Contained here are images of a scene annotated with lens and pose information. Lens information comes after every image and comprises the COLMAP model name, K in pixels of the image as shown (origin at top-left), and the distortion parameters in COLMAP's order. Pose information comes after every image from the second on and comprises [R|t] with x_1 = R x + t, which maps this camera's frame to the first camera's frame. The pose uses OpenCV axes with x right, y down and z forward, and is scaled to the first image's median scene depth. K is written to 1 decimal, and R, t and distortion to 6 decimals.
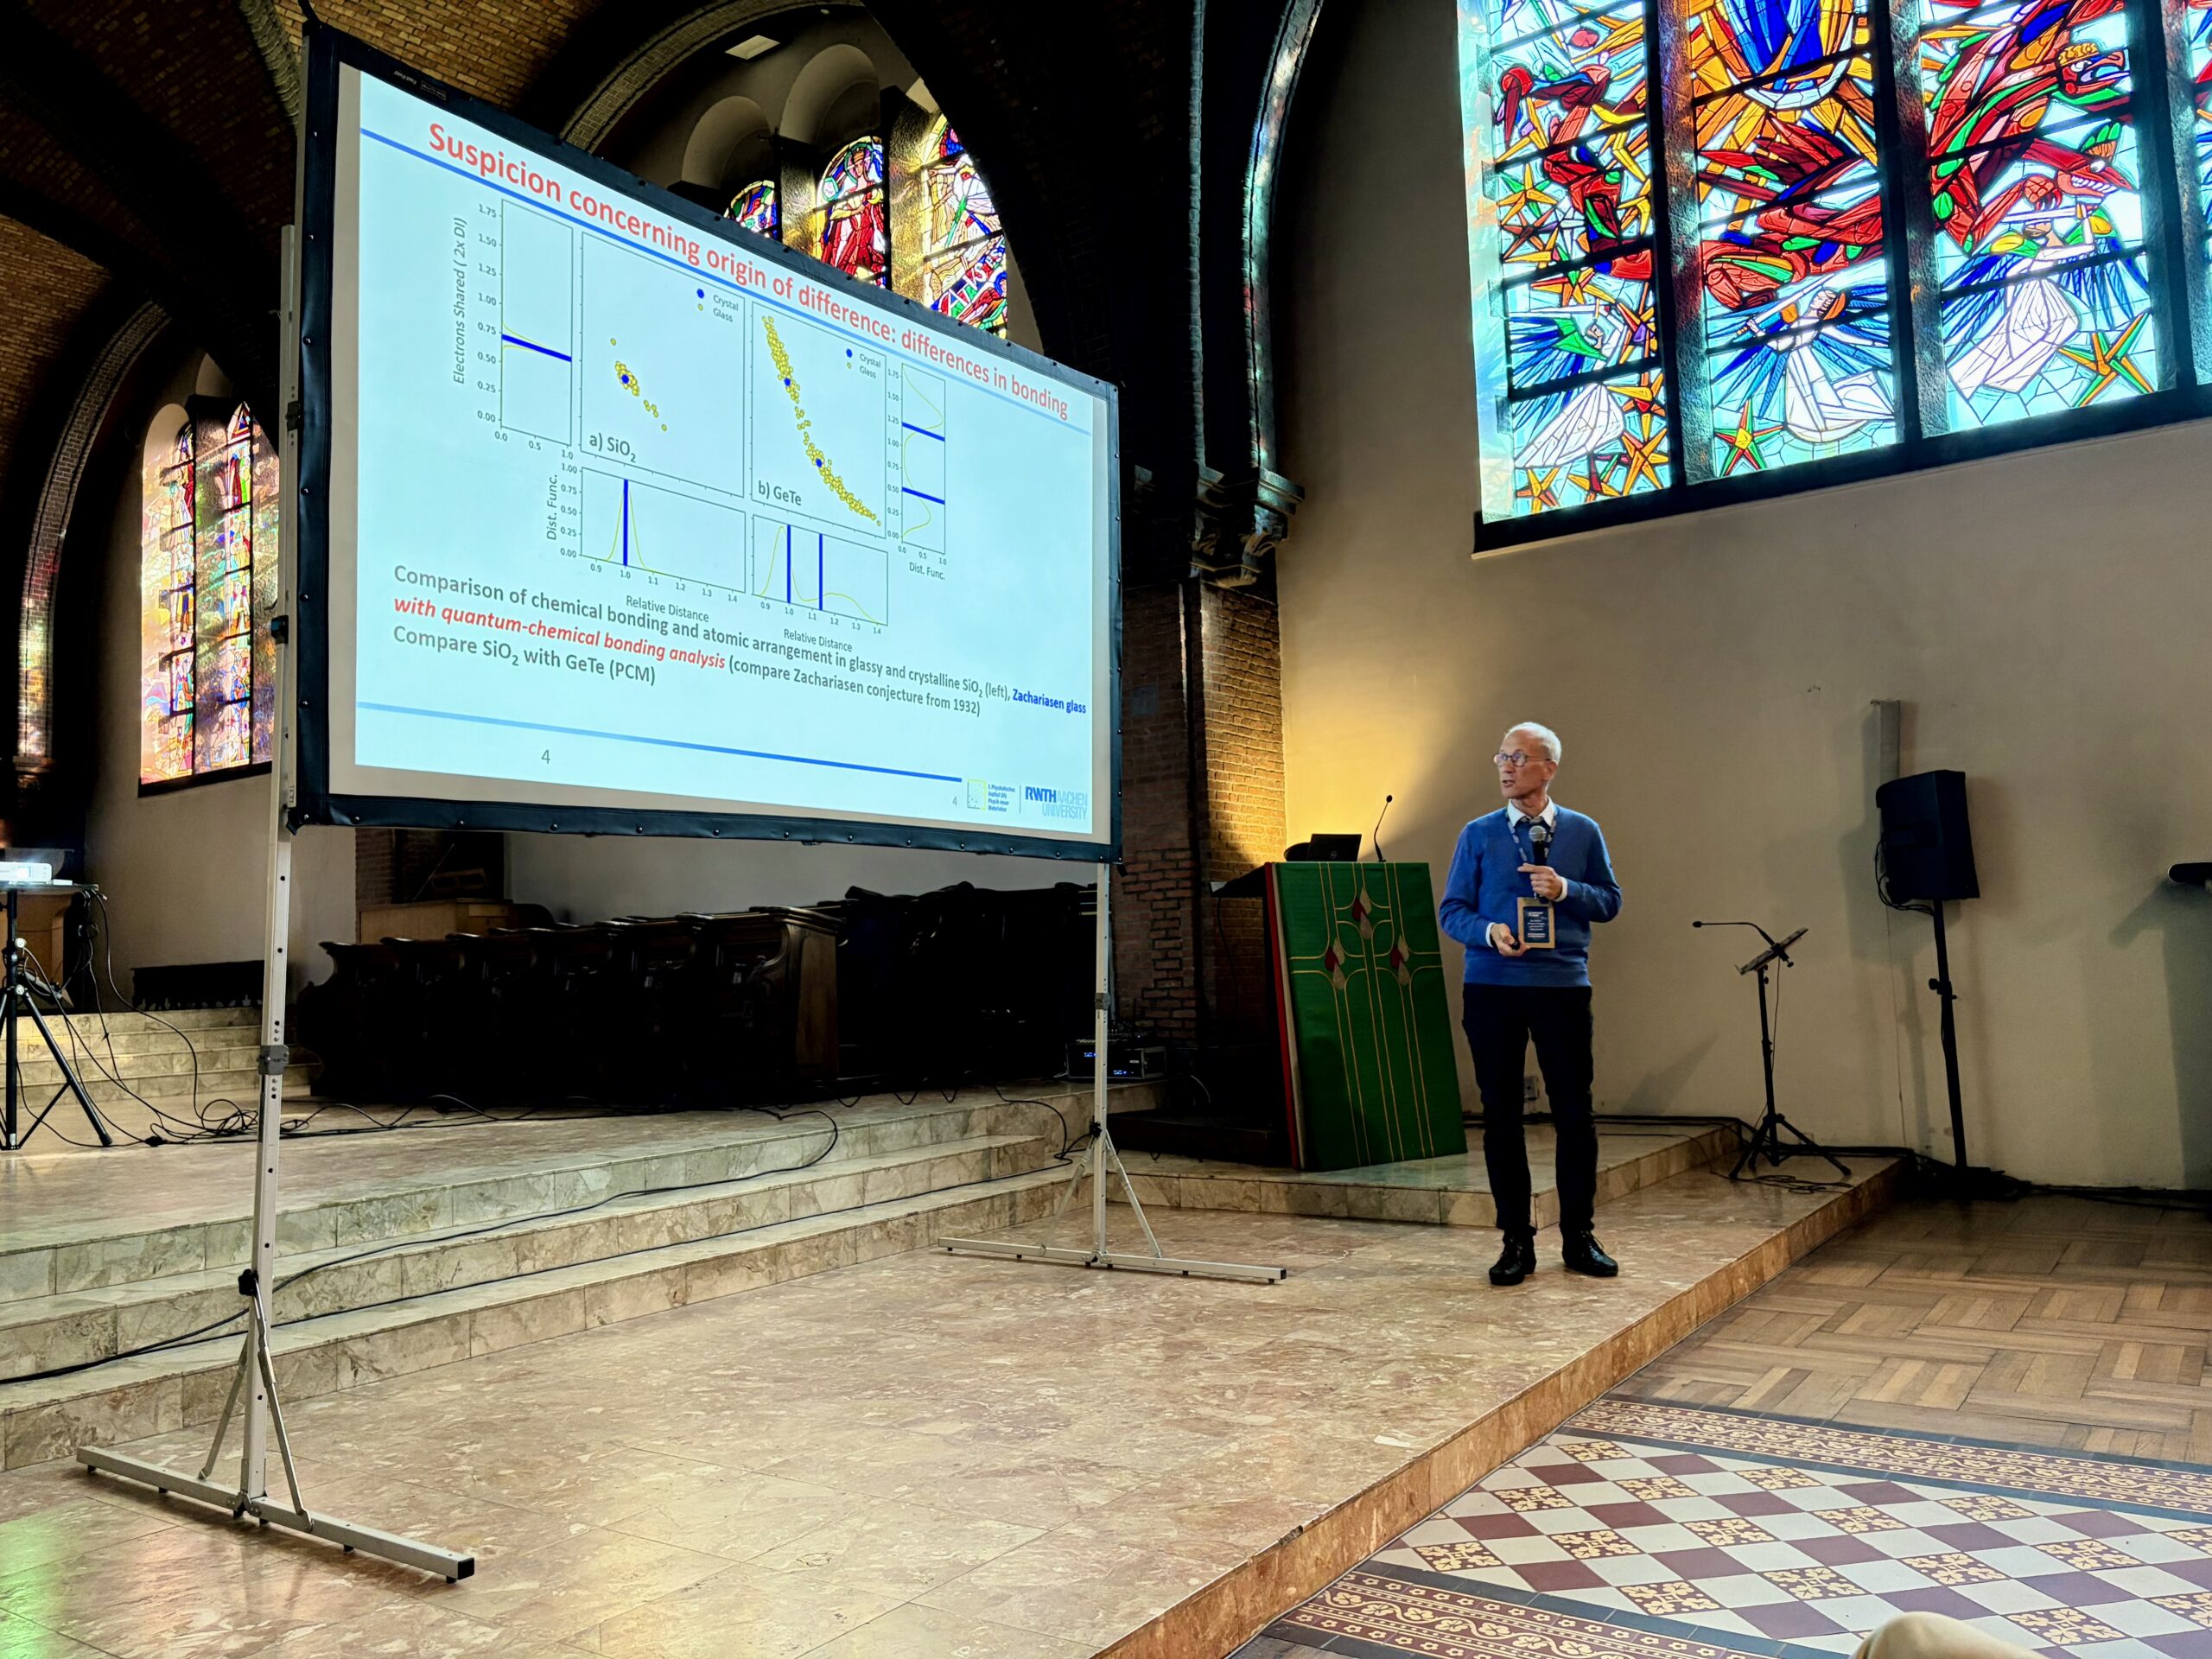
lens RADIAL K [[1667.5, 0, 1103.9], [0, 1667.5, 835.2], [0, 0, 1]] dist [0.058807, -0.066884]
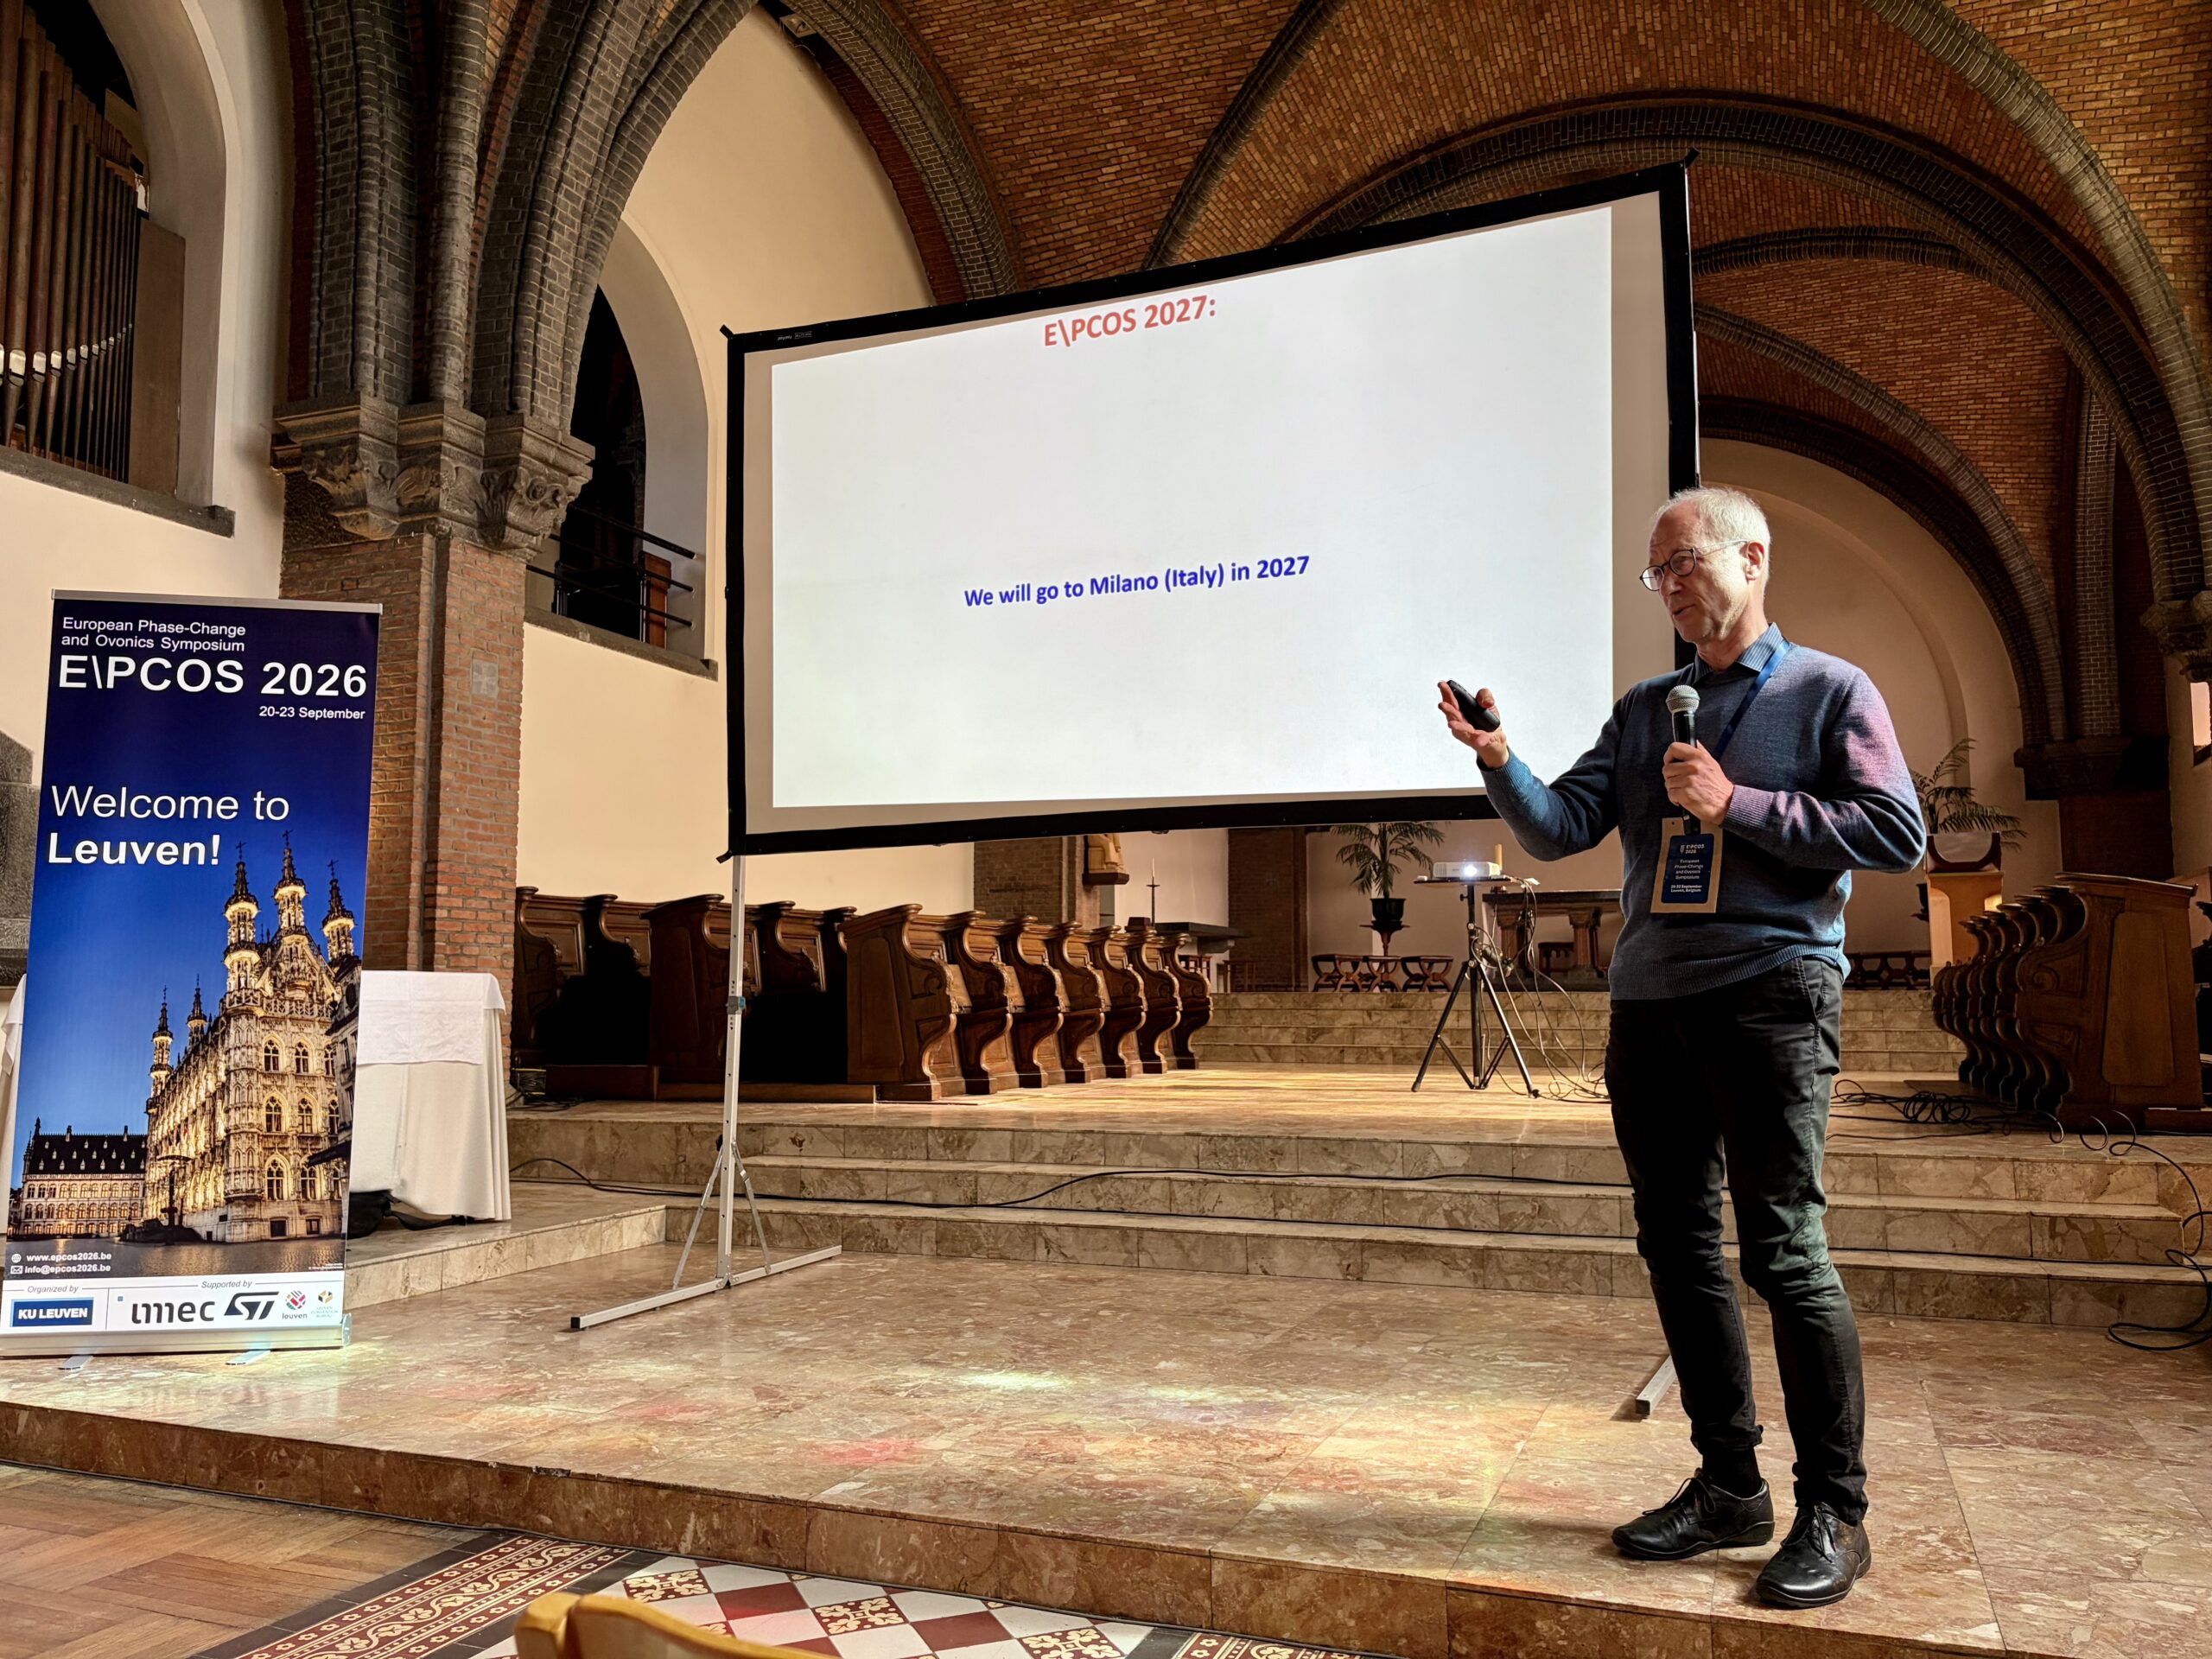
lens RADIAL K [[1667.5, 0, 1100.4], [0, 1667.5, 832.8], [0, 0, 1]] dist [0.058807, -0.066884]
pose [[0.224075, -0.060616, -0.972685, 0.733373], [0.072385, 0.996342, -0.045415, 0.044673], [0.971880, -0.060231, 0.227643, 0.641343]]
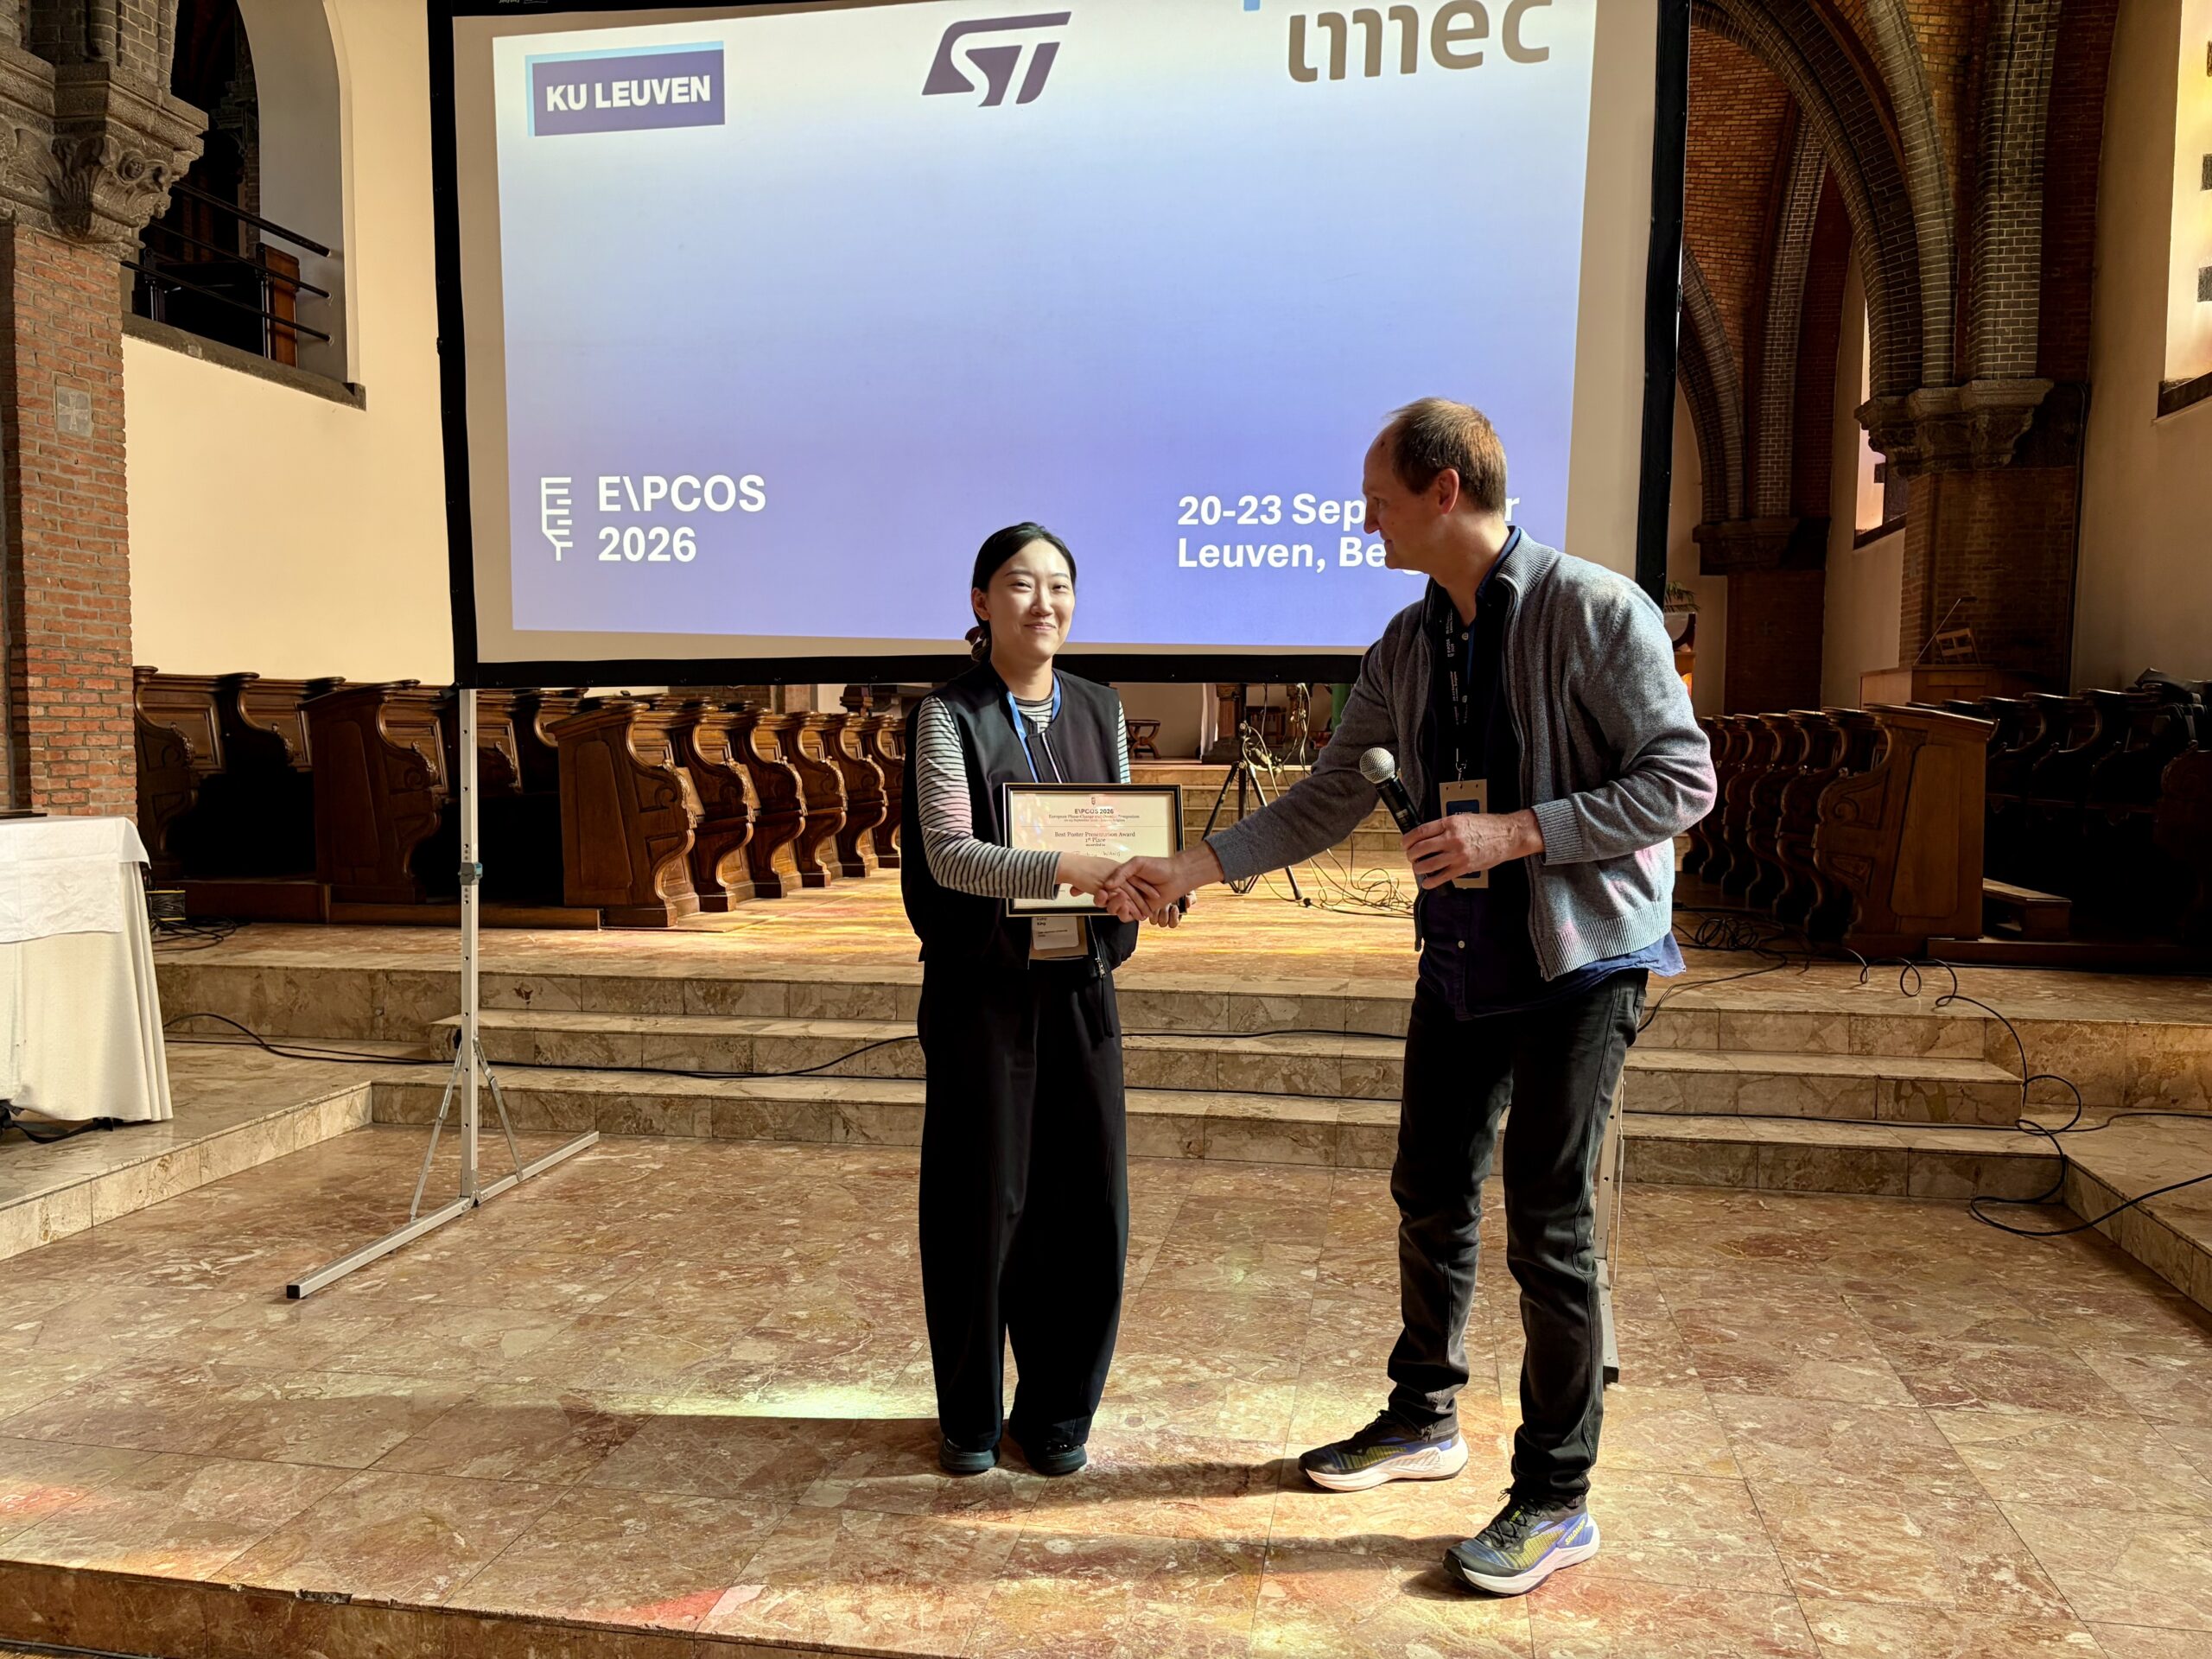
lens RADIAL K [[1667.5, 0, 1112.0], [0, 1667.5, 835.3], [0, 0, 1]] dist [0.058807, -0.066884]
pose [[0.419811, 0.095247, -0.902600, 0.563122], [0.052503, 0.990264, 0.128918, -0.022554], [0.906092, -0.101510, 0.410723, 0.598977]]
